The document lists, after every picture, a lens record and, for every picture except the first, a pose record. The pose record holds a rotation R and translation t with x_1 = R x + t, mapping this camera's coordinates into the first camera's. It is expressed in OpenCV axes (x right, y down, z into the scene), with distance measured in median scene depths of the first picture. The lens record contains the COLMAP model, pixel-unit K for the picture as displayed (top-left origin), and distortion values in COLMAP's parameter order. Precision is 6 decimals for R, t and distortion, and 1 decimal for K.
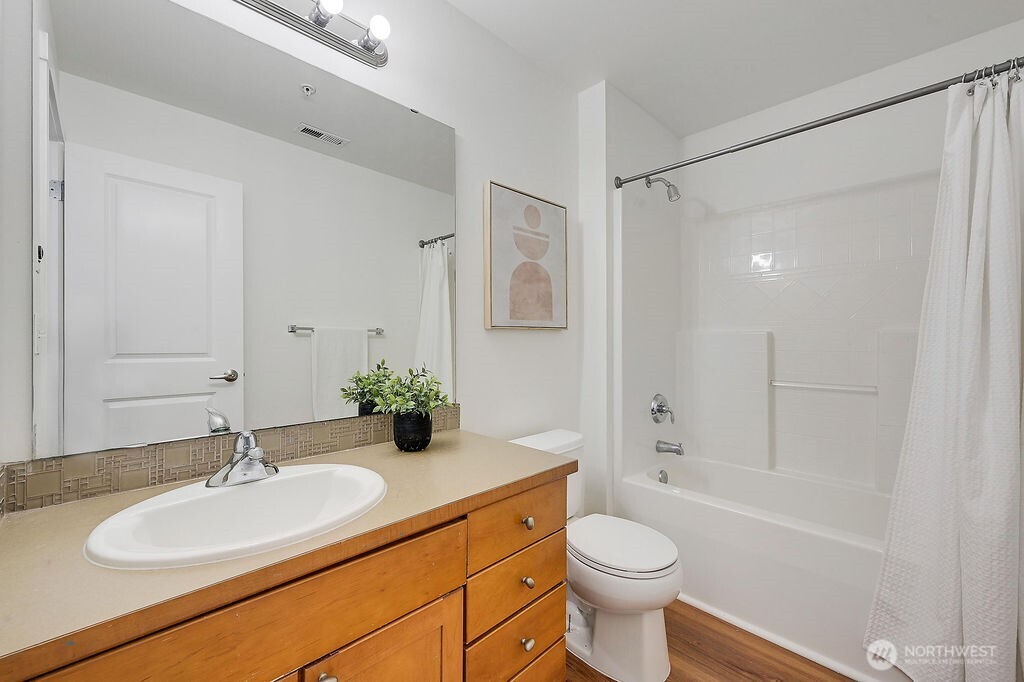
lens RADIAL K [[419.0, 0, 510.4], [0, 419.0, 338.5], [0, 0, 1]] dist [-0.002201, -0.000238]
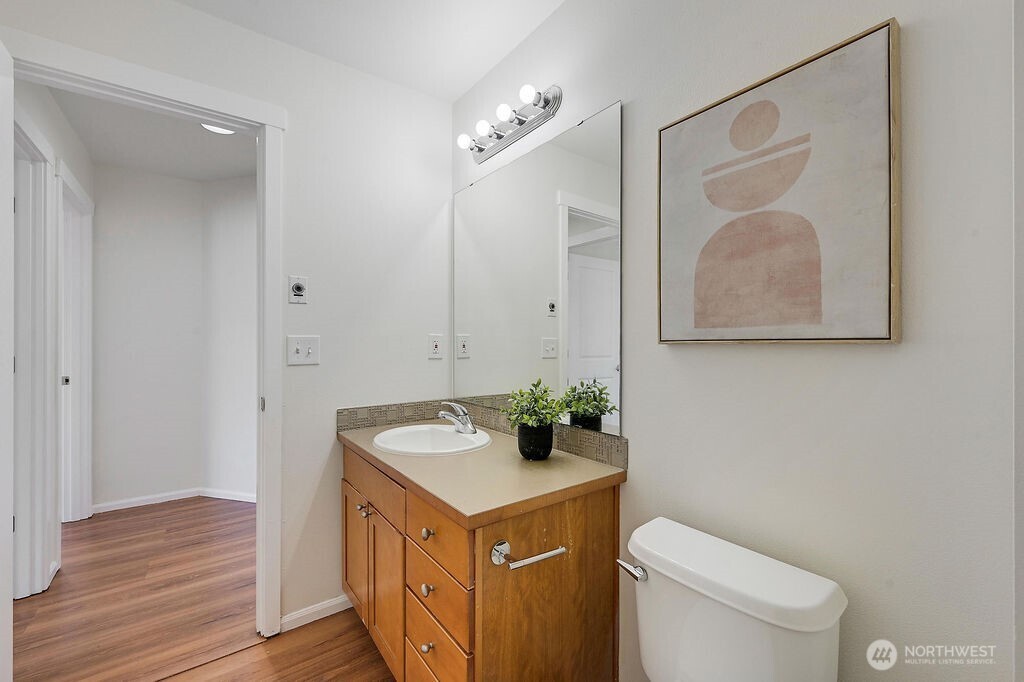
lens RADIAL K [[419.0, 0, 509.8], [0, 419.0, 342.7], [0, 0, 1]] dist [-0.002201, -0.000238]
pose [[-0.141752, -0.003349, -0.989897, 0.614579], [-0.002975, 0.999991, -0.002958, -0.021536], [0.989898, 0.002526, -0.141760, 0.788974]]
